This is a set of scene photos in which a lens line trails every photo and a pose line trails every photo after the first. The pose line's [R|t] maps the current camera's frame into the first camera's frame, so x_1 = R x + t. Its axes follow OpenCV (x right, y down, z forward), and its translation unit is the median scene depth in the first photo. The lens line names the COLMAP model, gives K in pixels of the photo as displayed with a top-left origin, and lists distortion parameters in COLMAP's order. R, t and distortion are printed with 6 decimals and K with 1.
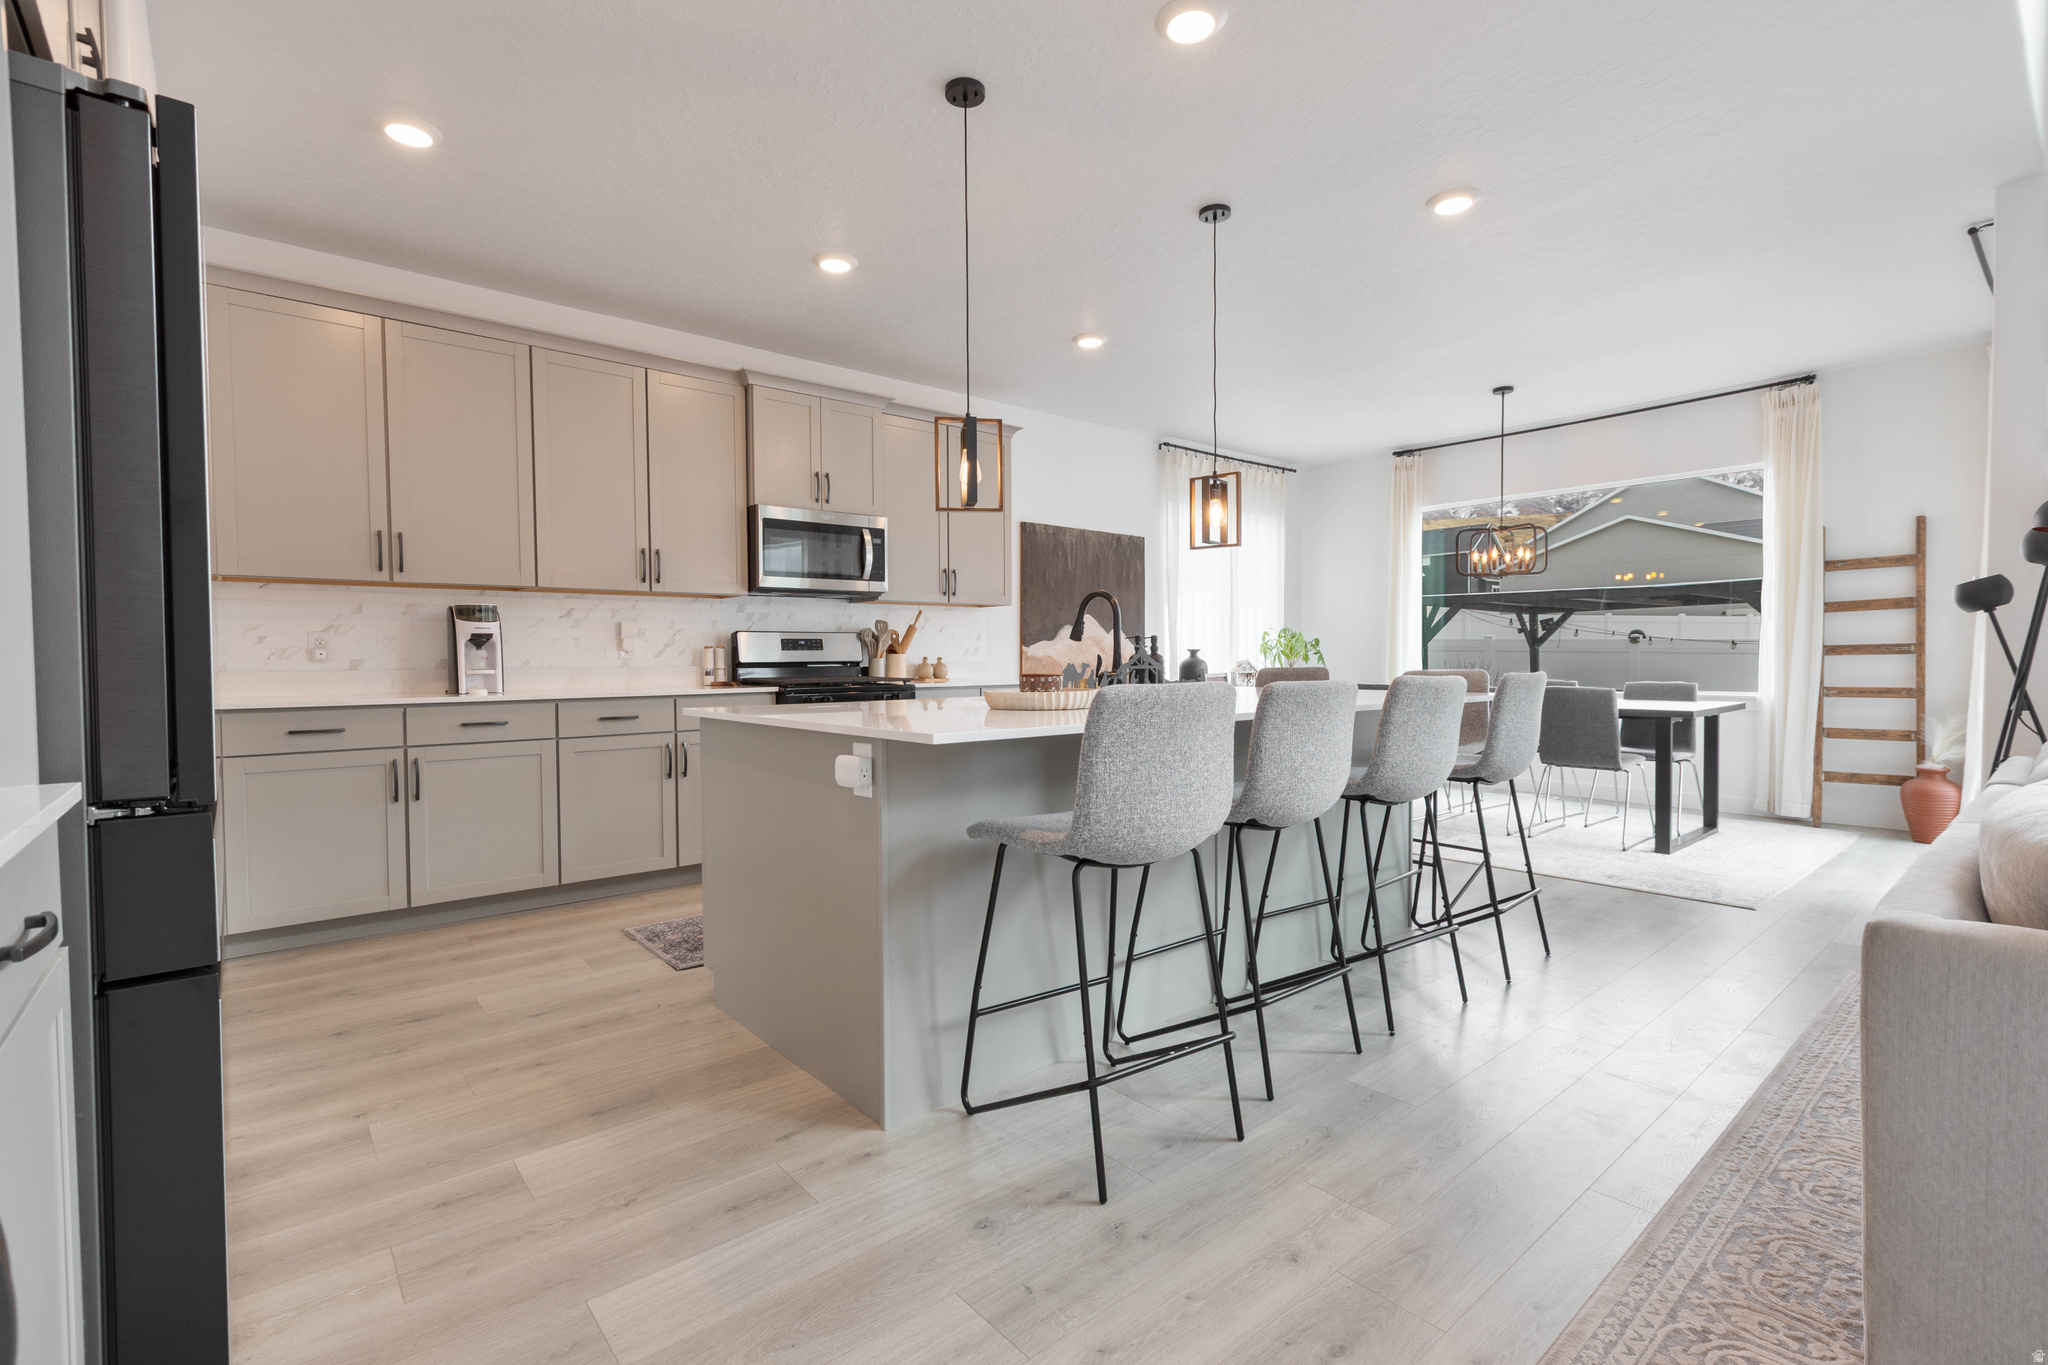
lens RADIAL K [[911.4, 0, 1013.4], [0, 911.4, 688.2], [0, 0, 1]] dist [-0.001559, -0.000580]
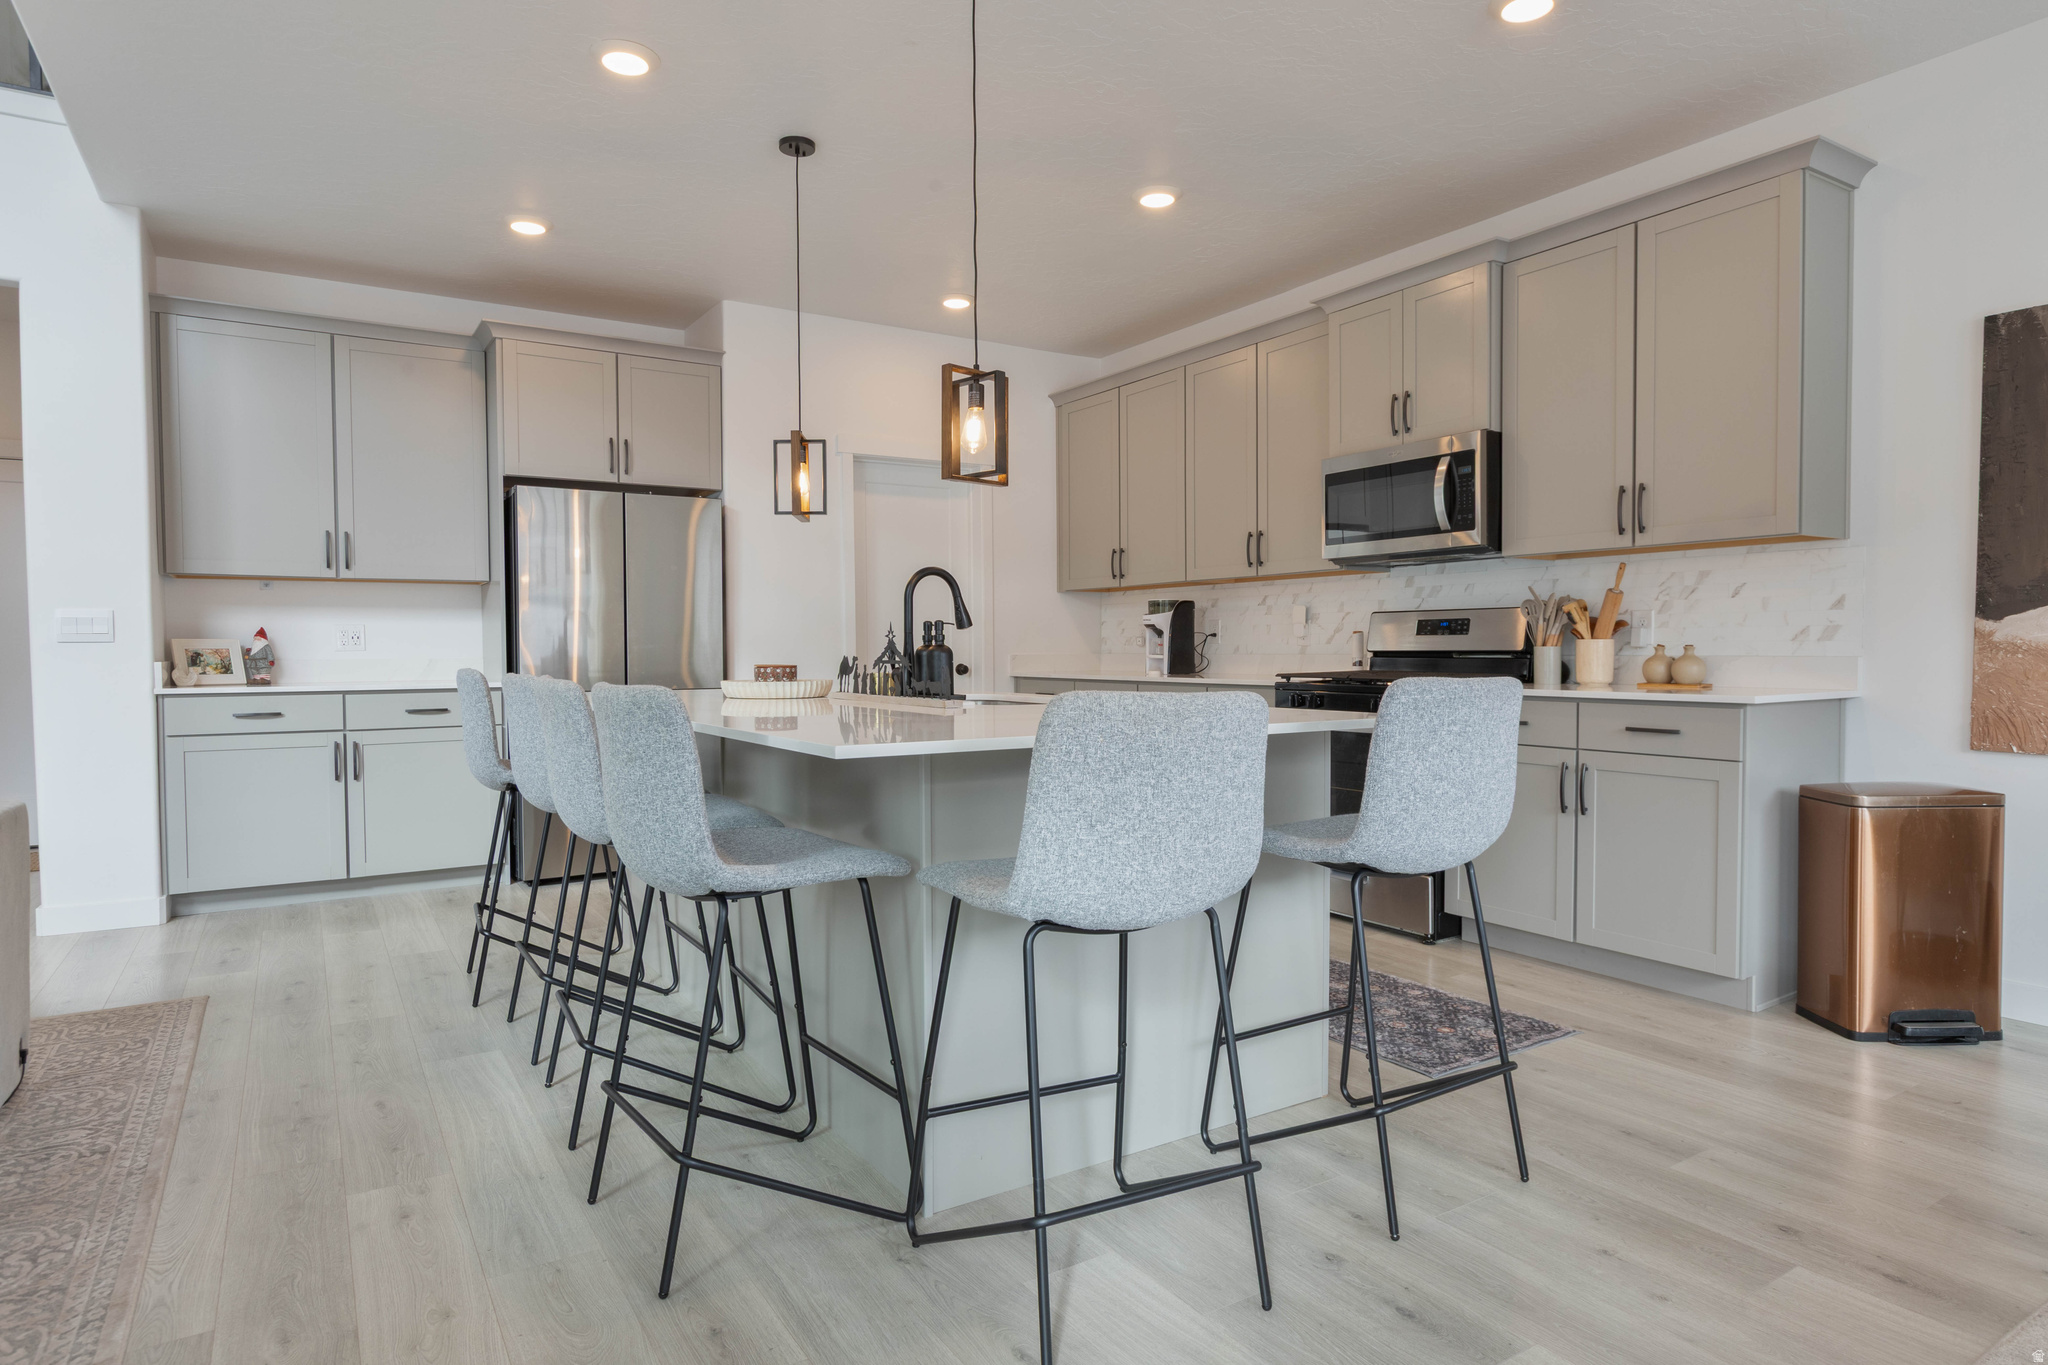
lens RADIAL K [[1125.5, 0, 1024.0], [0, 1125.5, 682.5], [0, 0, 1]] dist [-0.000564, -0.000038]
pose [[-0.150665, 0.043837, -0.987613, 0.907000], [-0.023421, 0.998578, 0.047897, -0.050982], [0.988307, 0.030347, -0.149424, 1.050836]]
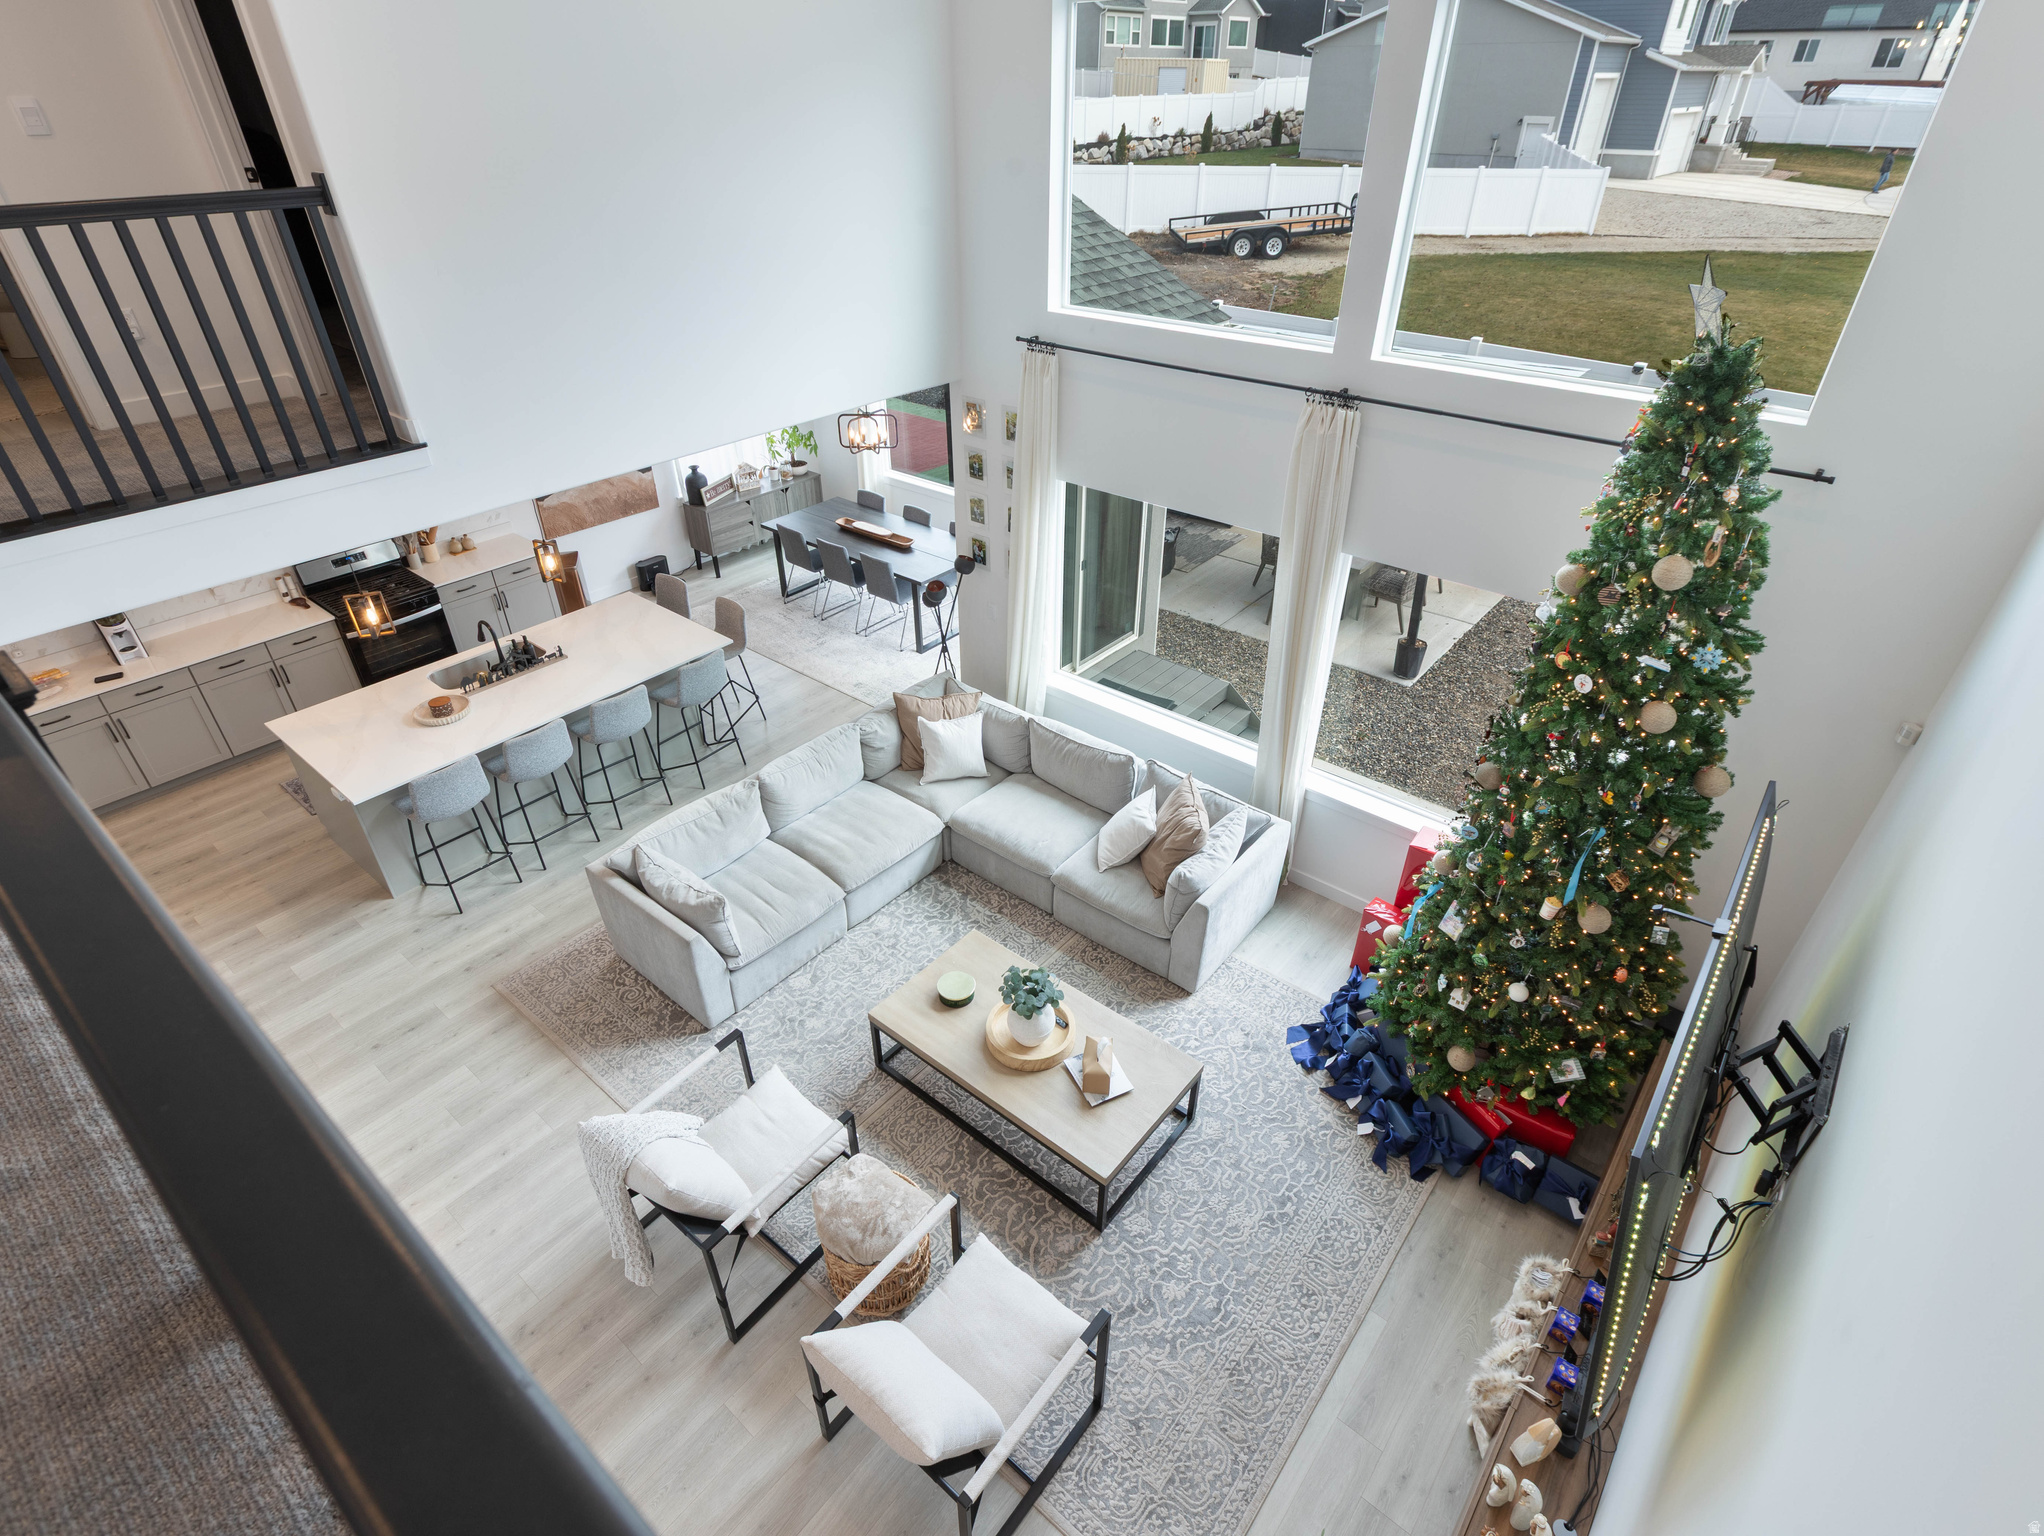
lens RADIAL K [[1028.9, 0, 1012.1], [0, 1028.9, 767.5], [0, 0, 1]] dist [-0.000929, 0.000513]
pose [[0.985107, -0.095618, 0.142904, 0.714058], [0.004617, 0.845523, 0.533920, -0.834305], [-0.171881, -0.525308, 0.833372, -0.954223]]
